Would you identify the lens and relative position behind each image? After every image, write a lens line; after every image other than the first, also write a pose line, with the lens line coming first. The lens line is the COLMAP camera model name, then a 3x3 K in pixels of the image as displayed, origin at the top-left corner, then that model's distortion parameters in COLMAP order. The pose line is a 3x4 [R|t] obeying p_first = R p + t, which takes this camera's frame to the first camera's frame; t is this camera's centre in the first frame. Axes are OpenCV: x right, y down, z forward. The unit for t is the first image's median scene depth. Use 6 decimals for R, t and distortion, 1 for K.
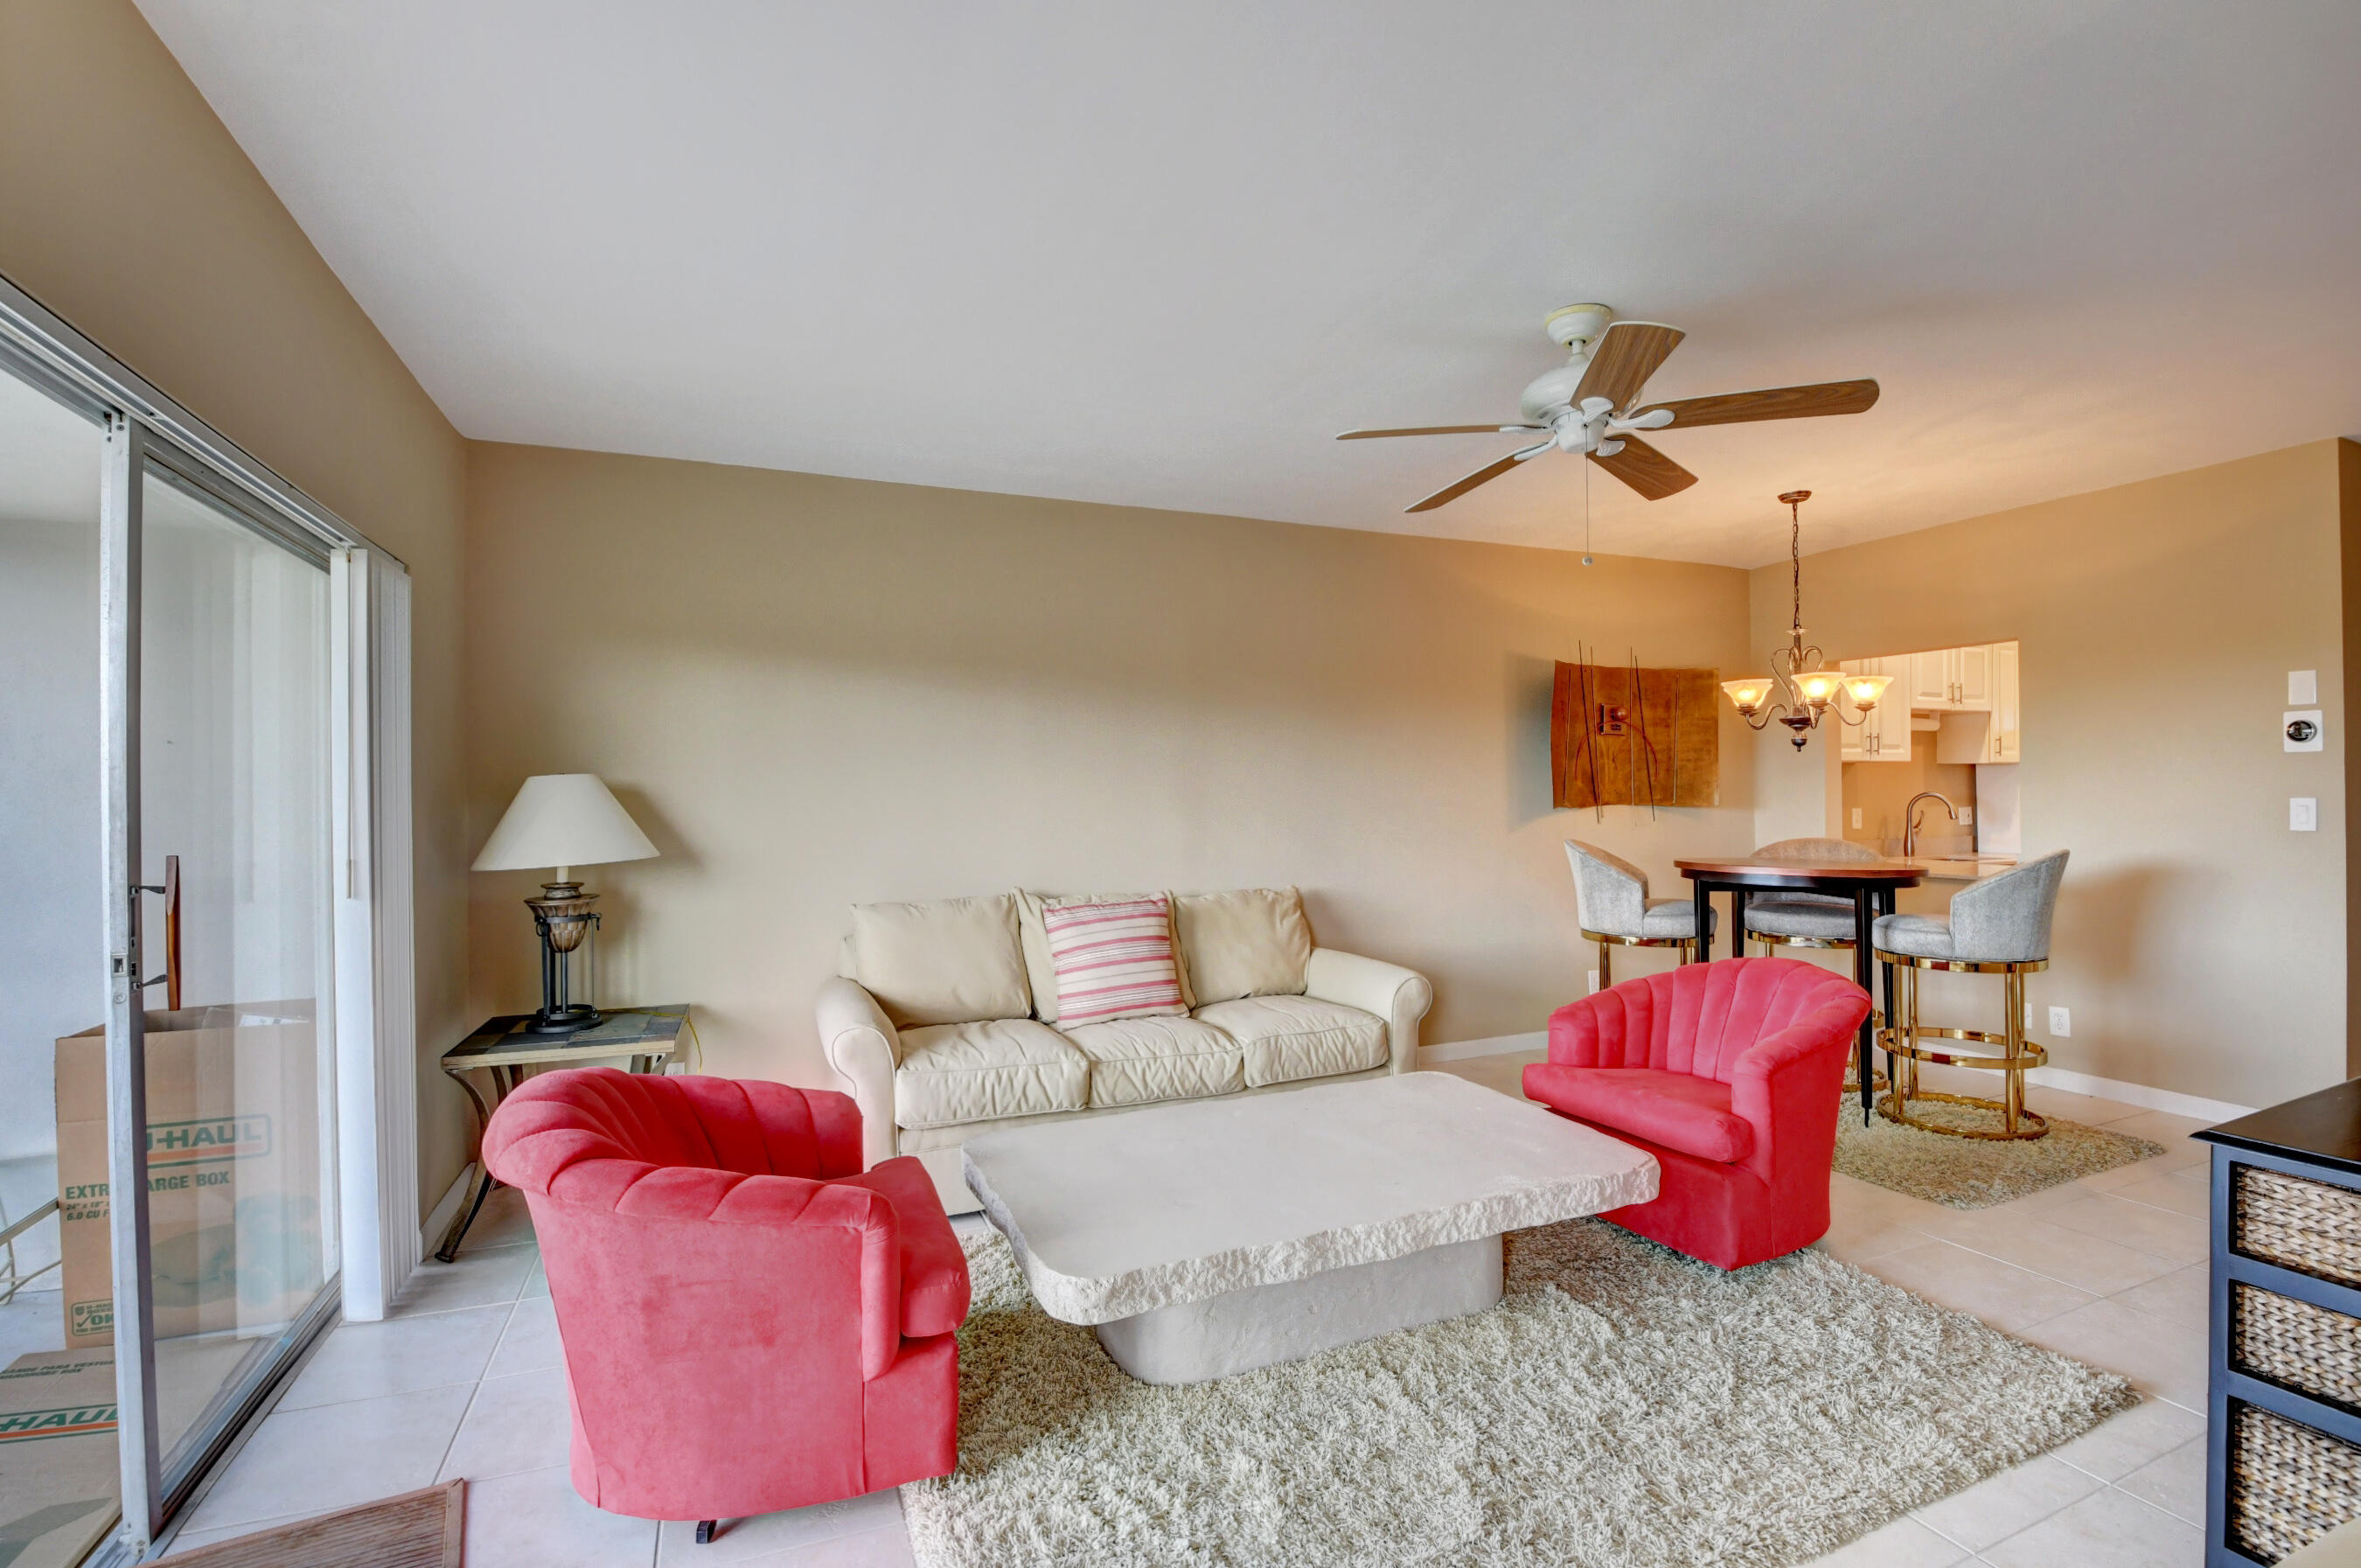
lens RADIAL K [[1033.0, 0, 1181.2], [0, 1033.0, 793.6], [0, 0, 1]] dist [-0.001902, -0.011789]
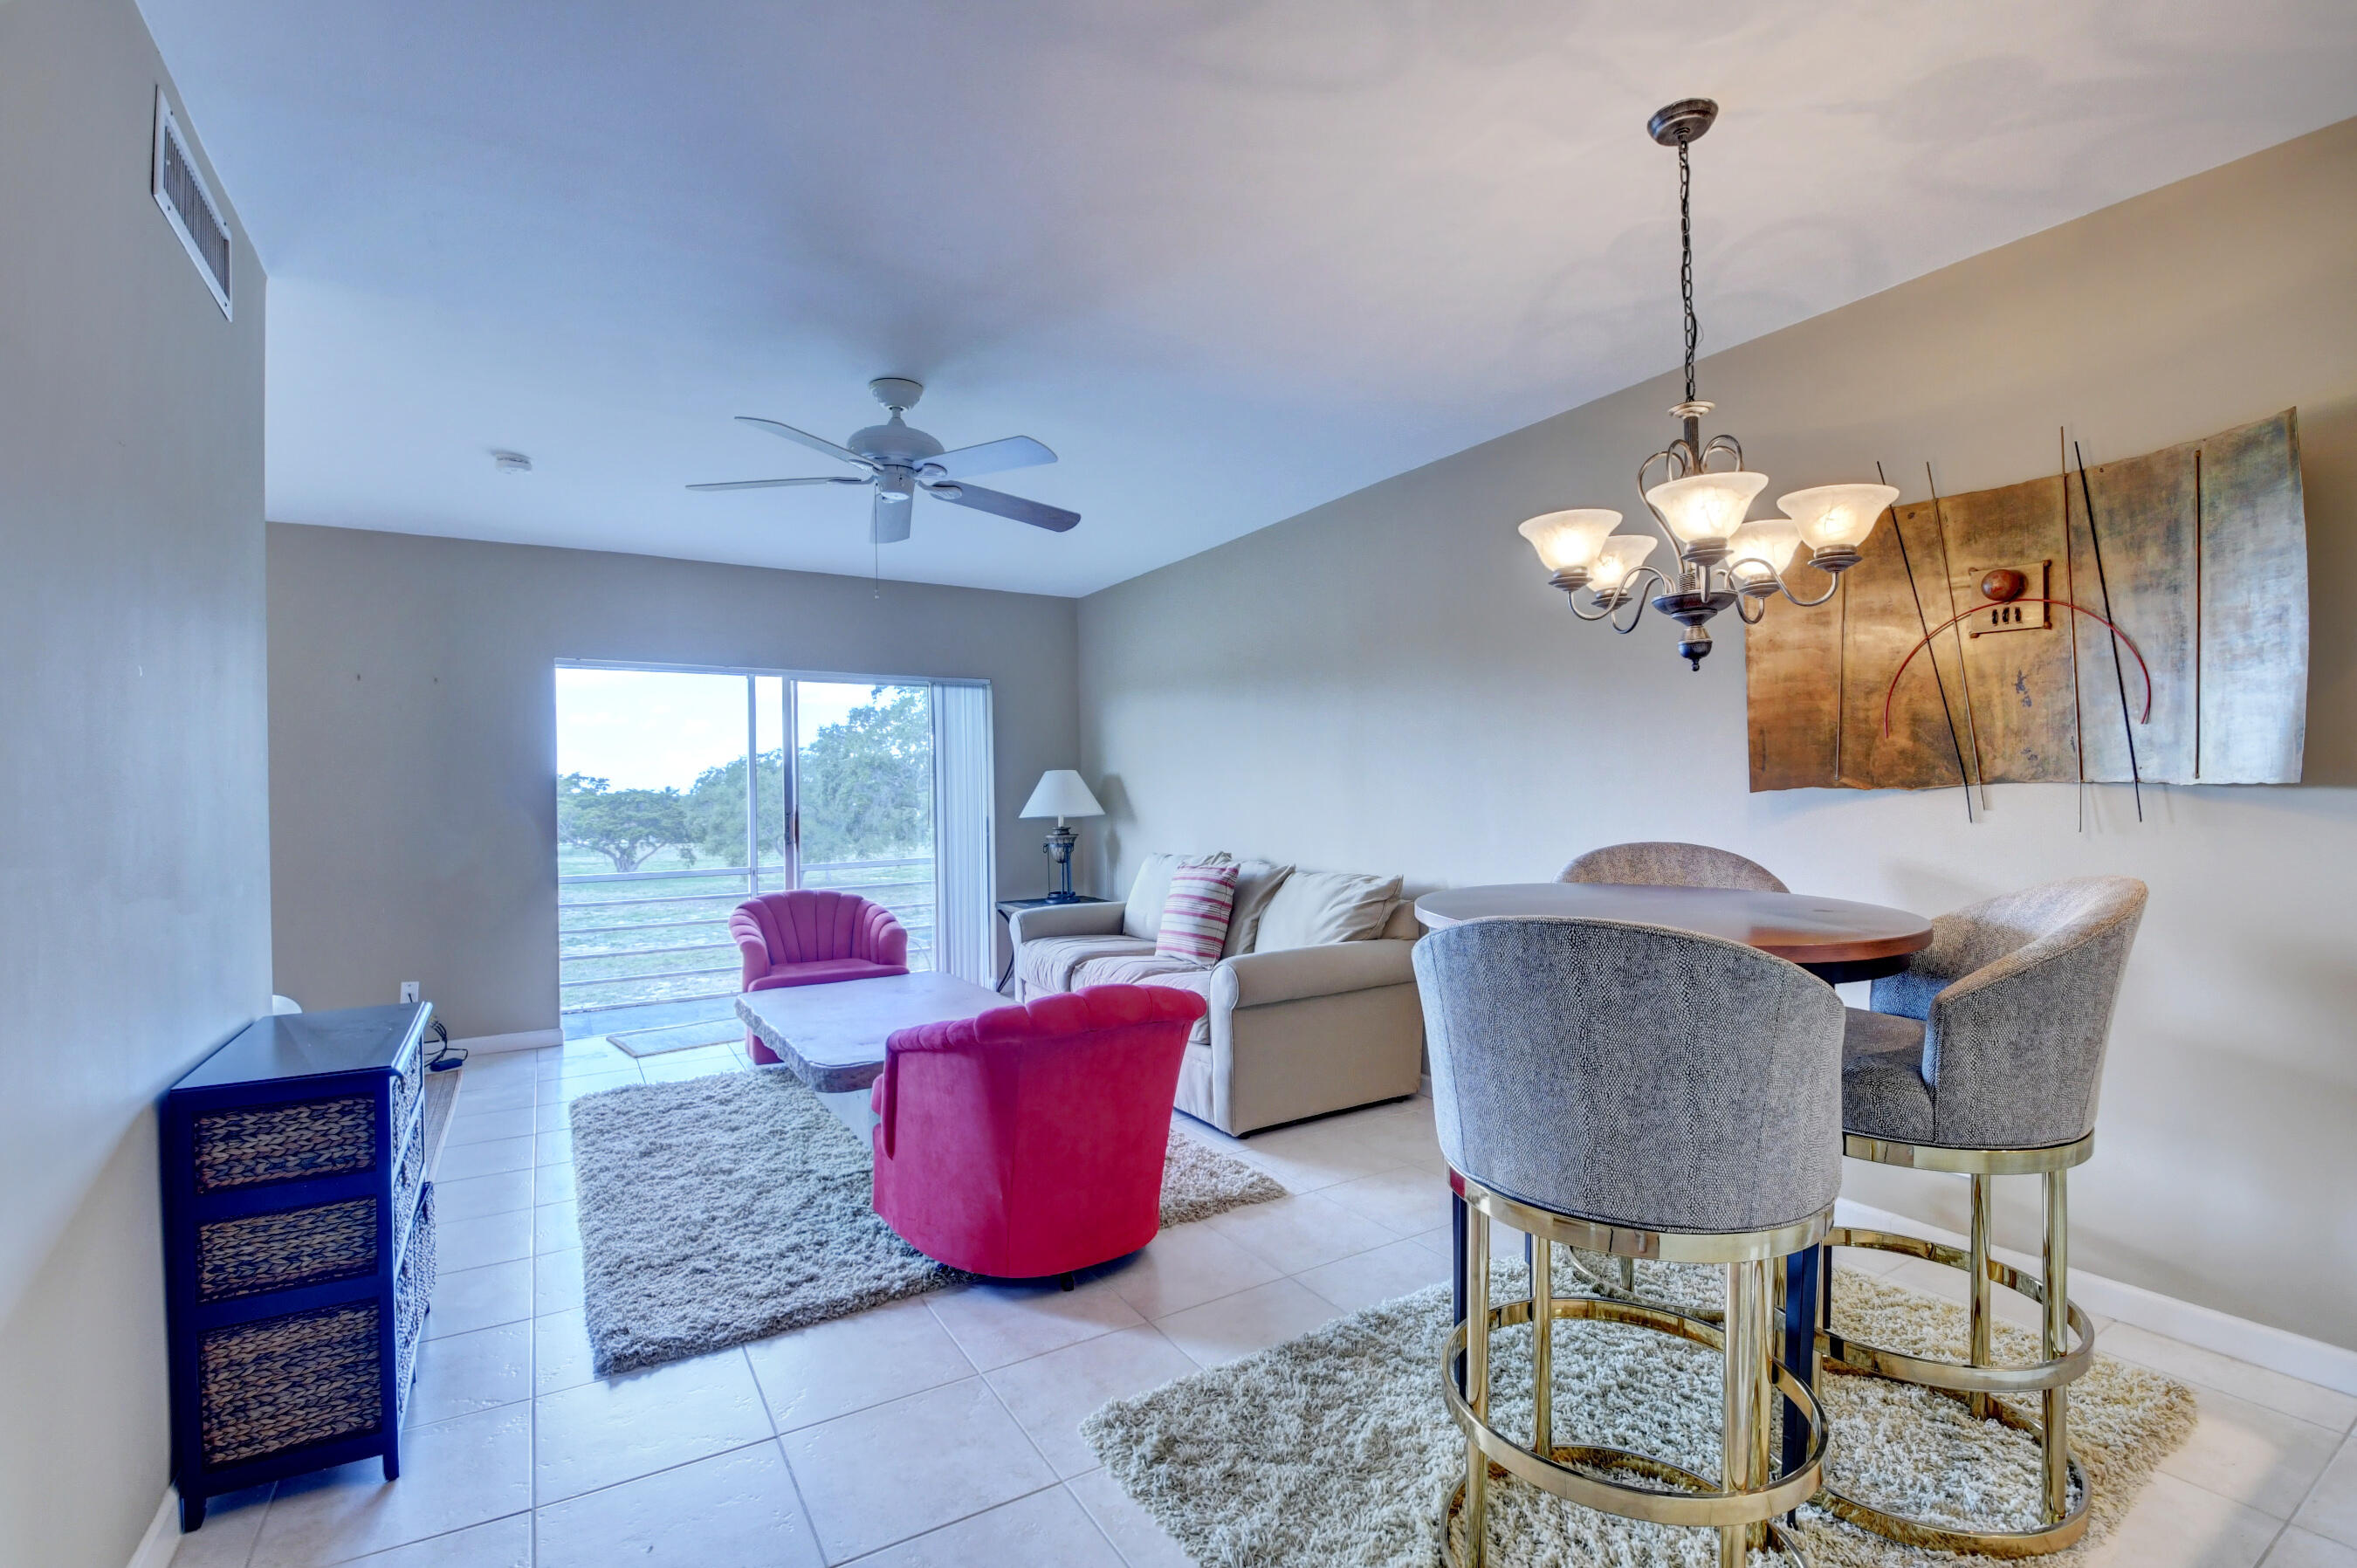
lens RADIAL K [[1070.3, 0, 1194.7], [0, 1070.3, 779.6], [0, 0, 1]] dist [0.003369, -0.029088]
pose [[0.174711, -0.002584, -0.984616, 1.038254], [0.014446, 0.999896, -0.000061, 0.005609], [0.984514, -0.014213, 0.174730, 0.701750]]
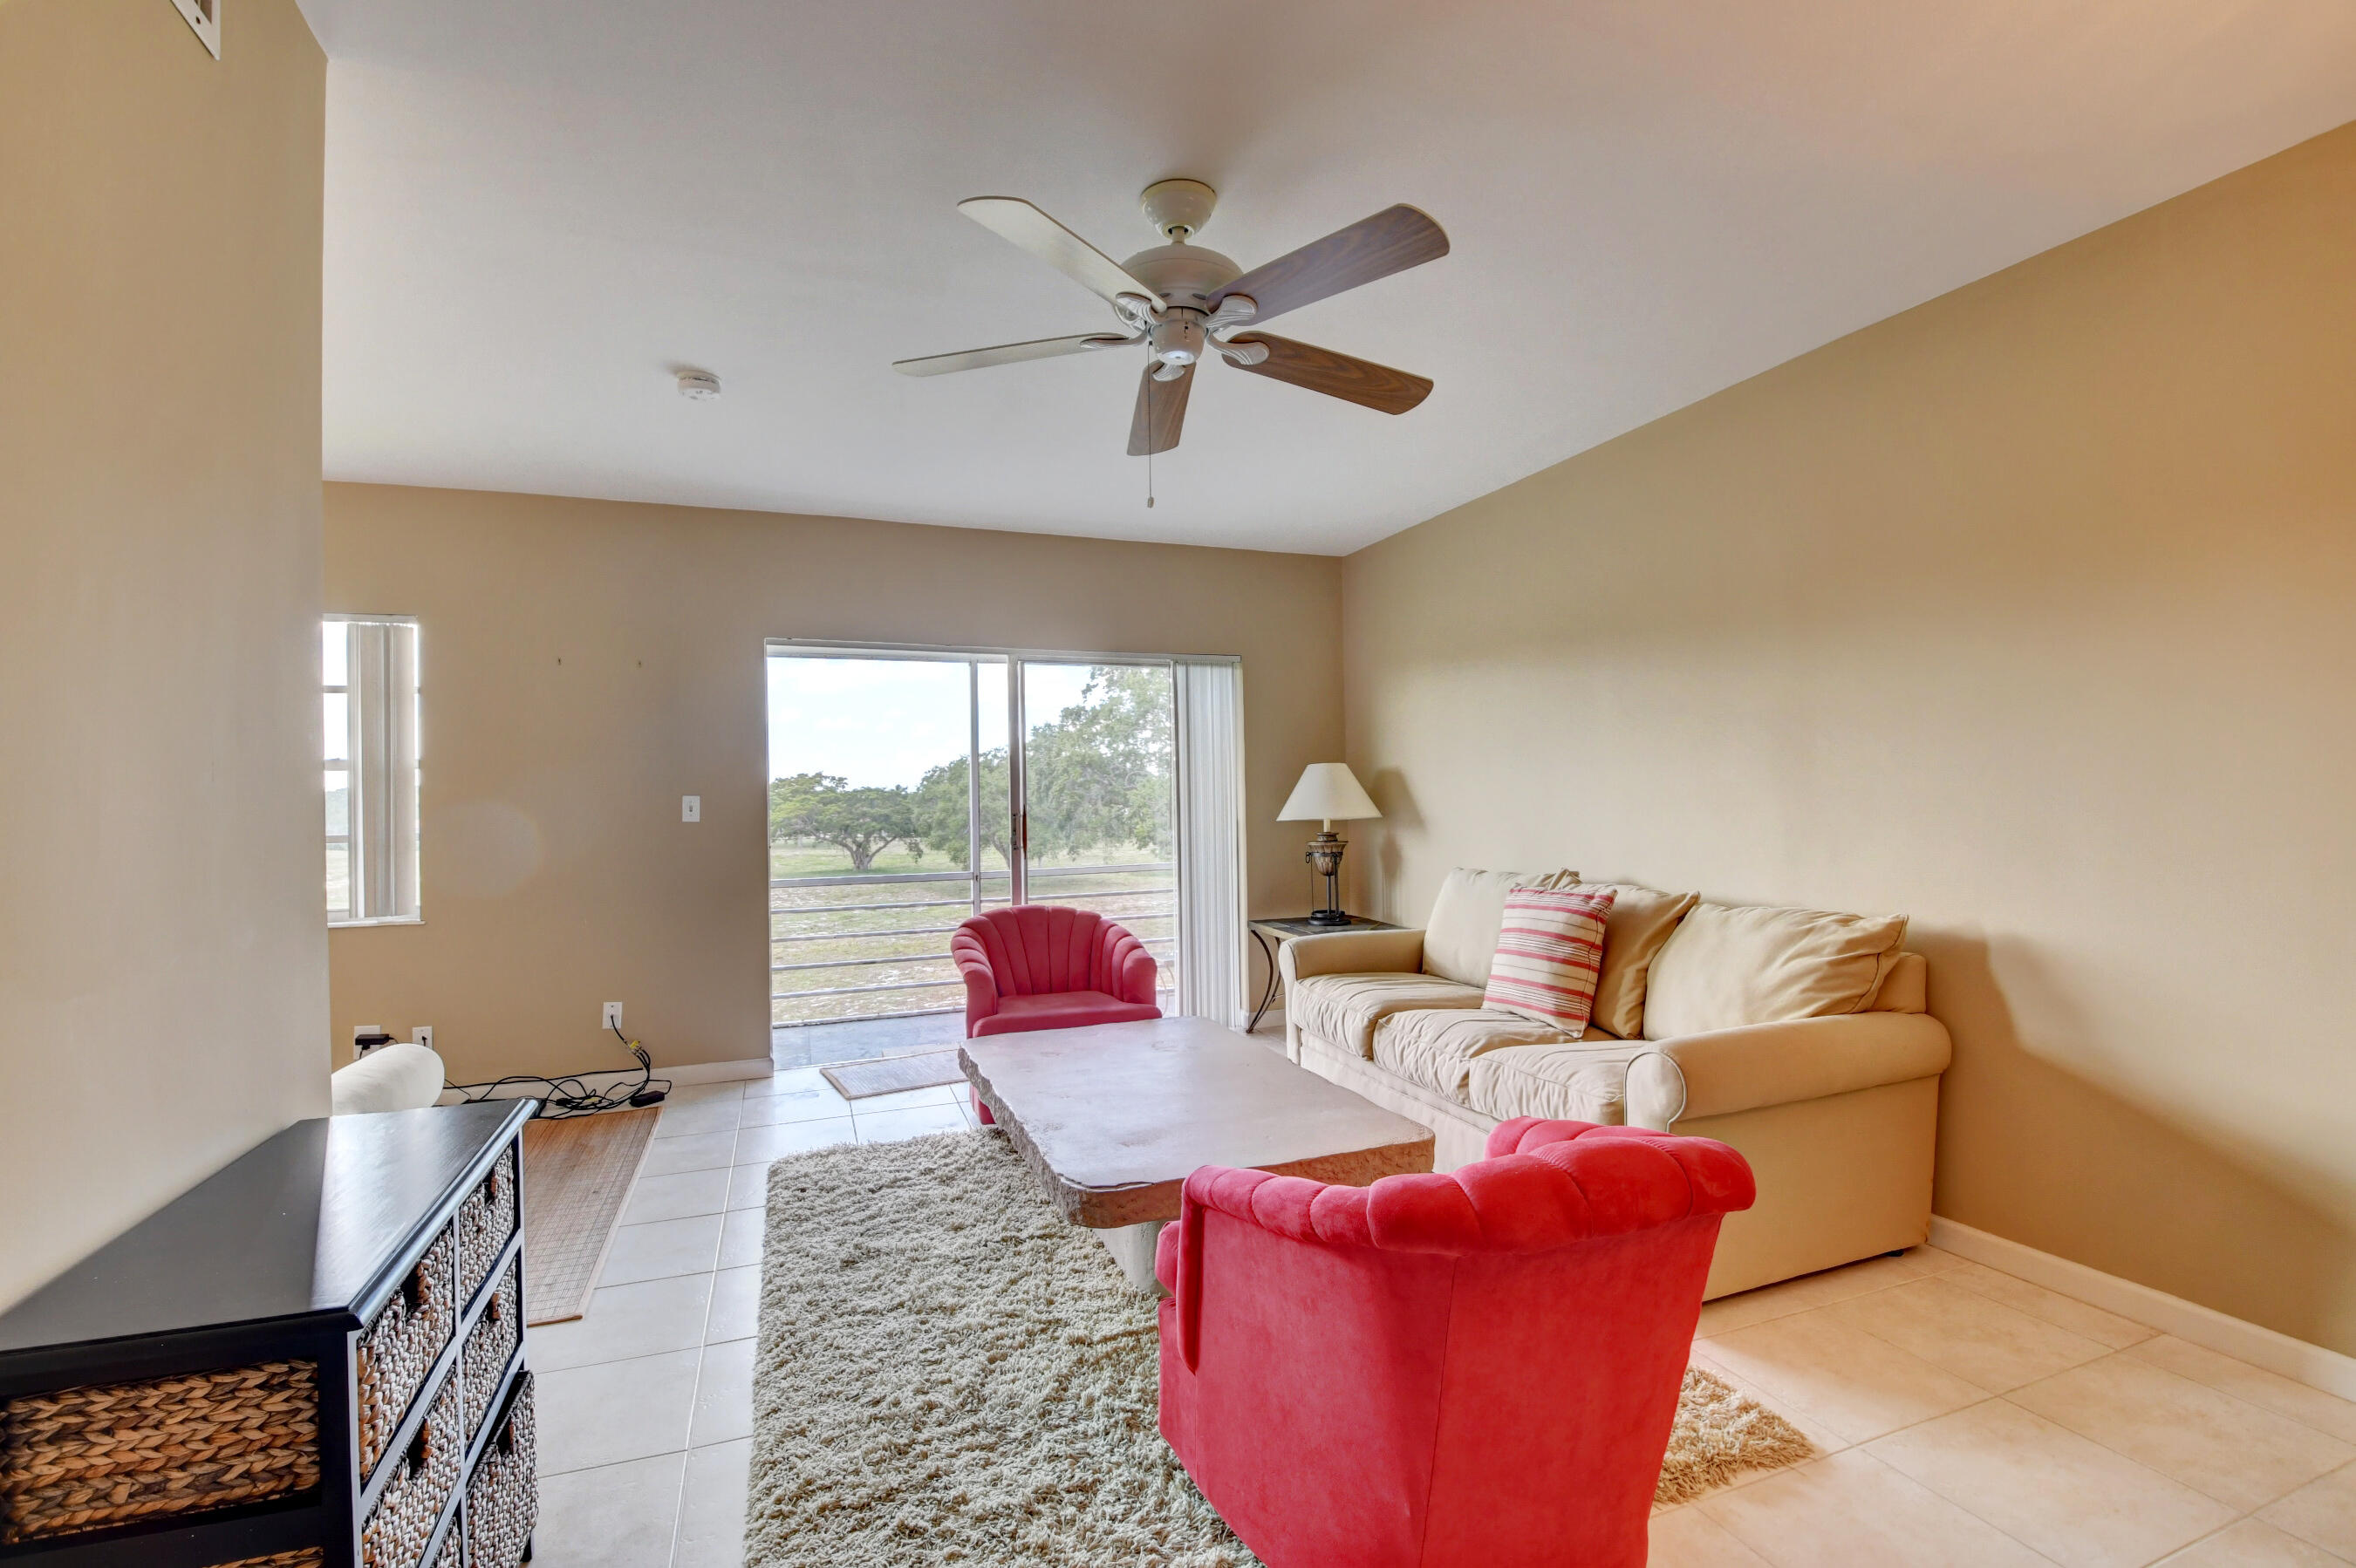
lens RADIAL K [[1068.1, 0, 1174.3], [0, 1068.1, 784.5], [0, 0, 1]] dist [-0.003561, -0.017251]
pose [[-0.029010, 0.003721, -0.999572, 0.772644], [0.015539, 0.999874, 0.003271, 0.006991], [0.999458, -0.015438, -0.029064, 0.638675]]
